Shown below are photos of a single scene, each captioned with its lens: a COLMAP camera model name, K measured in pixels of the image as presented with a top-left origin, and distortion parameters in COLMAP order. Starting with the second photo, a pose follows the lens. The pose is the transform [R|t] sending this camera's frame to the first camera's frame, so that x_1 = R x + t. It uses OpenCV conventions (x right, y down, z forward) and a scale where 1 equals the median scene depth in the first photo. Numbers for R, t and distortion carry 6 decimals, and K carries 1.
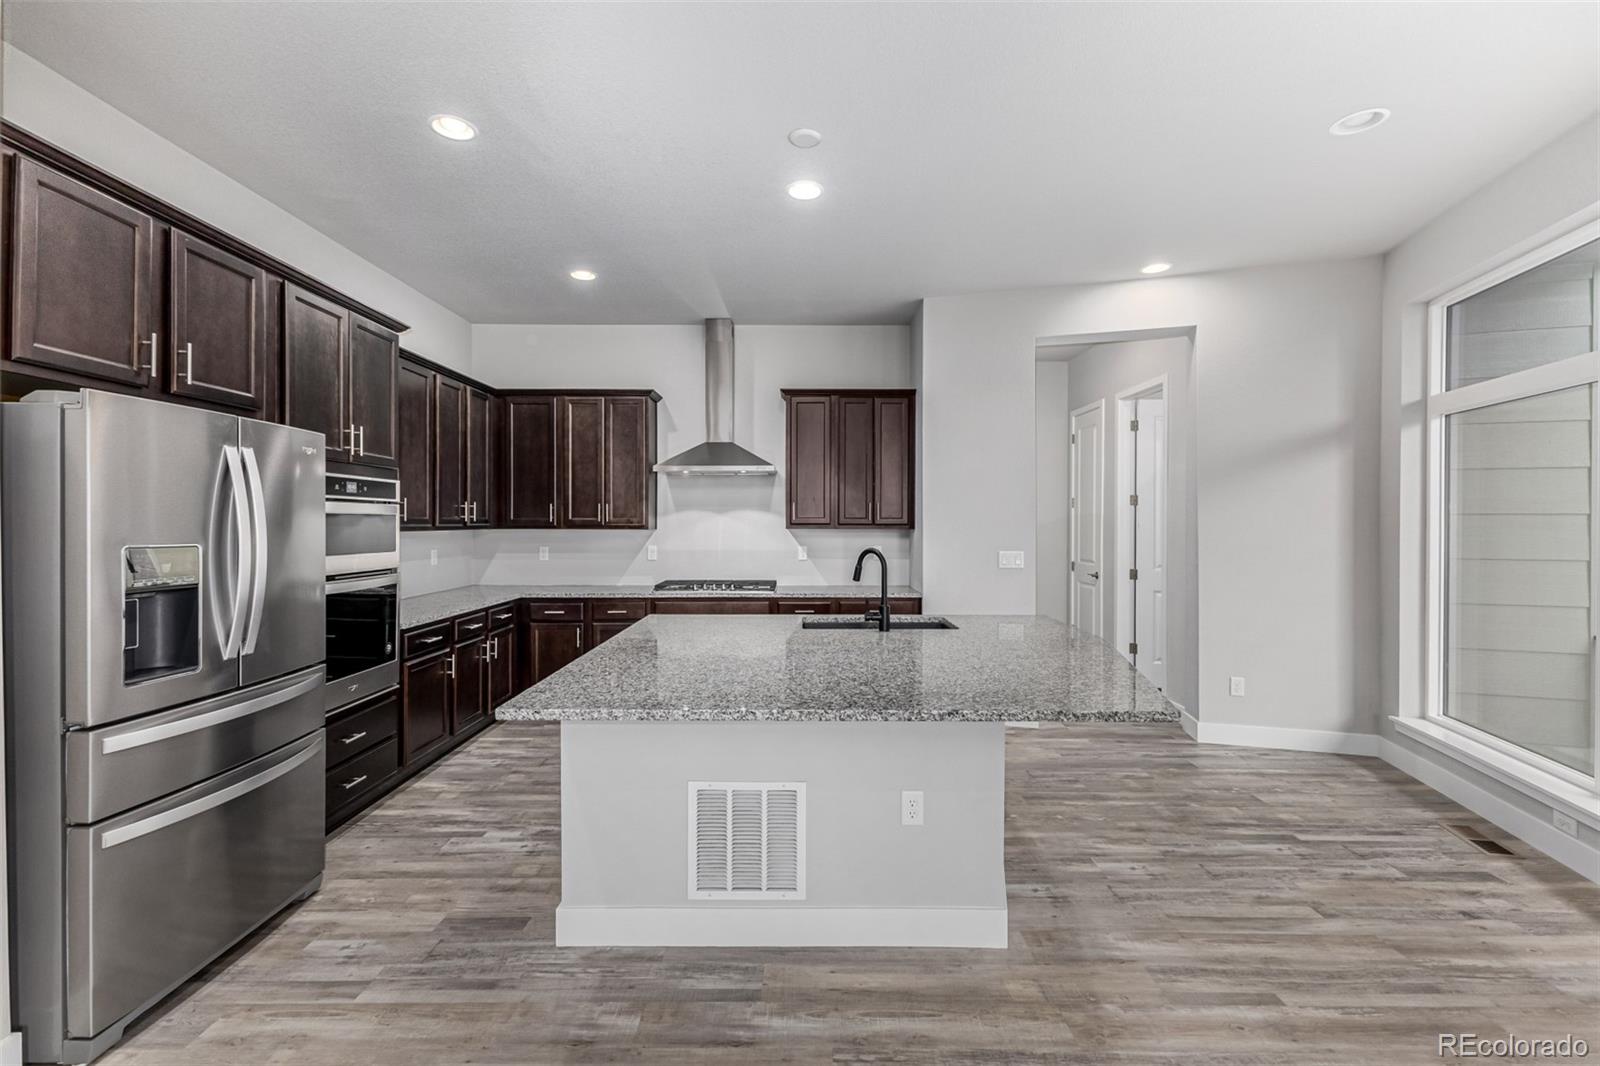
lens RADIAL K [[689.3, 0, 795.1], [0, 689.3, 528.2], [0, 0, 1]] dist [0.011588, -0.002254]
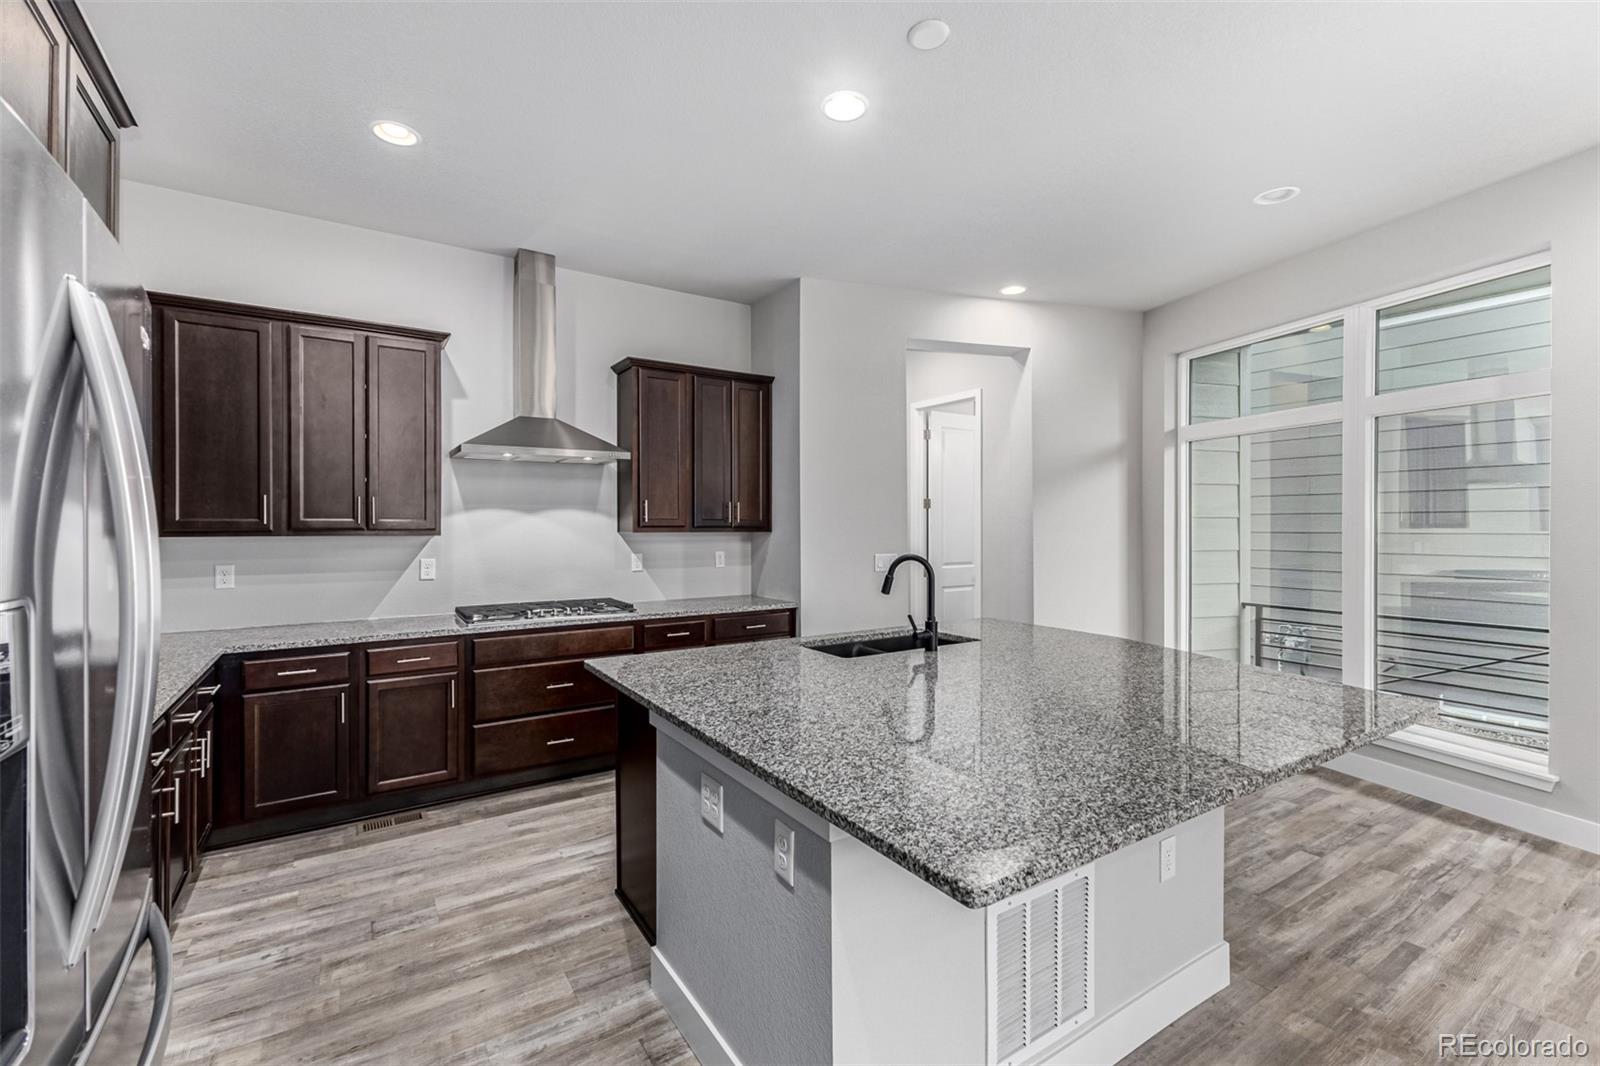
lens RADIAL K [[689.3, 0, 794.1], [0, 689.3, 527.2], [0, 0, 1]] dist [0.011588, -0.002254]
pose [[0.838969, -0.003981, 0.544165, -0.428042], [0.007193, 0.999967, -0.003775, -0.001935], [-0.544132, 0.007081, 0.838970, 0.335232]]
